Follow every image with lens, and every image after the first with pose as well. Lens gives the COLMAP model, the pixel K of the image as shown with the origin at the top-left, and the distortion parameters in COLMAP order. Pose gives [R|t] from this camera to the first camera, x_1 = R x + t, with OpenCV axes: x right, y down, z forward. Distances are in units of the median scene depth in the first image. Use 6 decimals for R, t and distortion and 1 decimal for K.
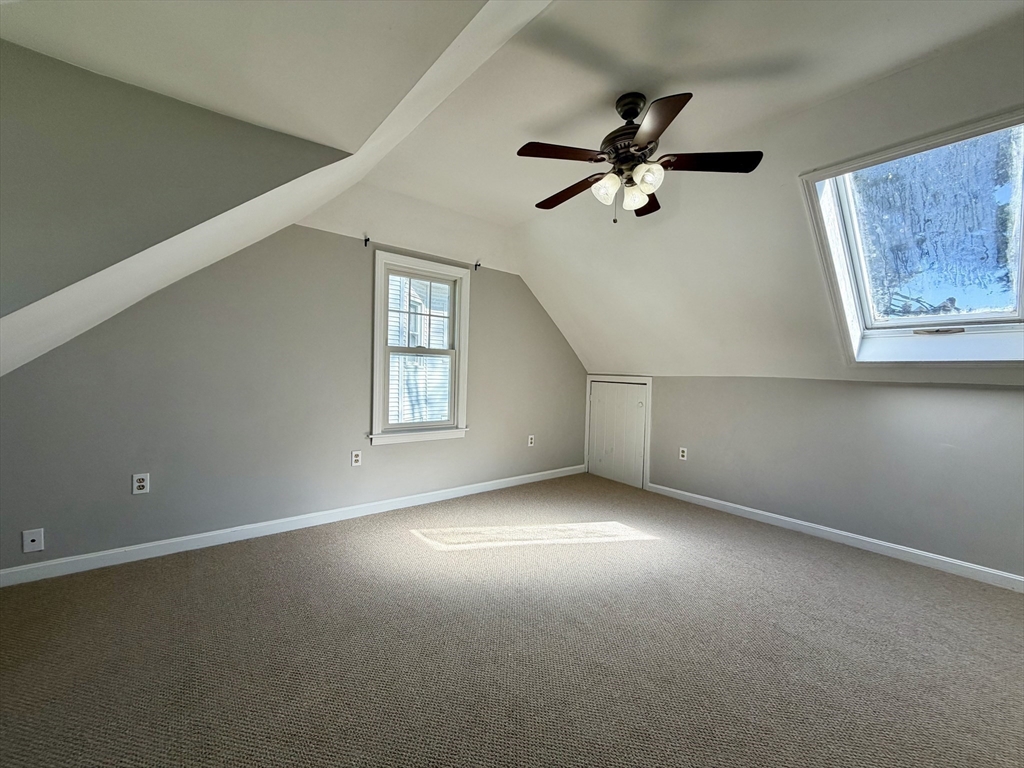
lens RADIAL K [[409.8, 0, 509.2], [0, 409.8, 381.8], [0, 0, 1]] dist [0.000183, -0.000036]
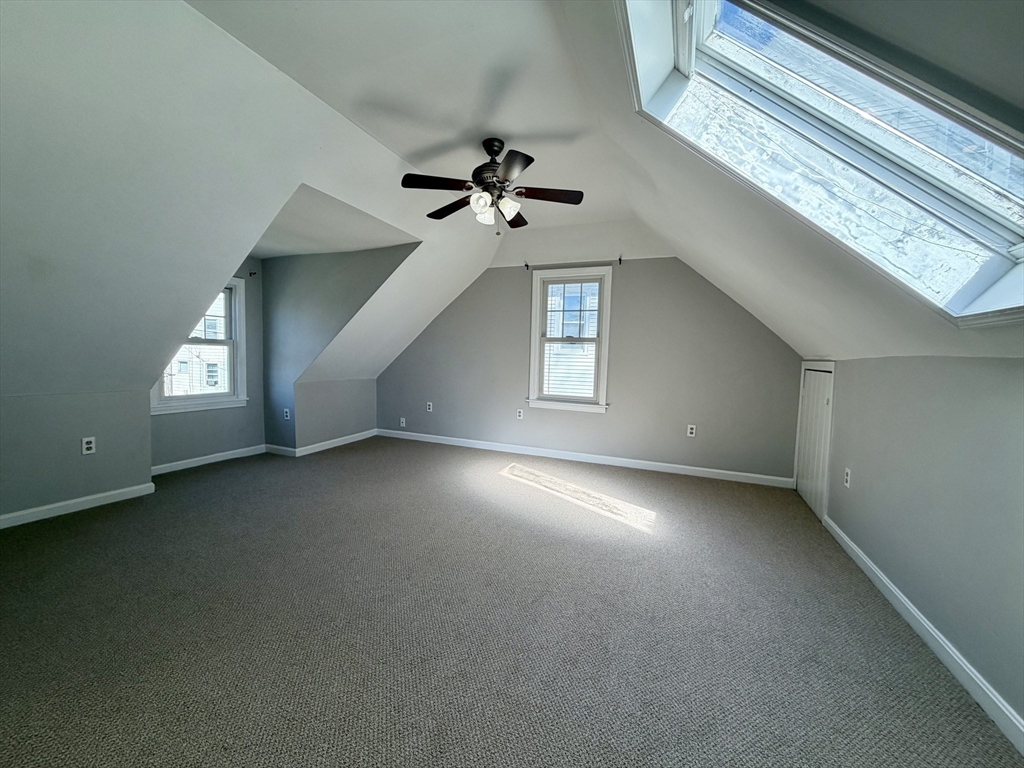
lens RADIAL K [[409.8, 0, 509.2], [0, 409.8, 381.8], [0, 0, 1]] dist [0.000183, -0.000036]
pose [[0.468676, 0.041085, -0.882414, 0.885712], [-0.036379, 0.998968, 0.027189, 0.029427], [0.882621, 0.019359, 0.469687, 0.254225]]
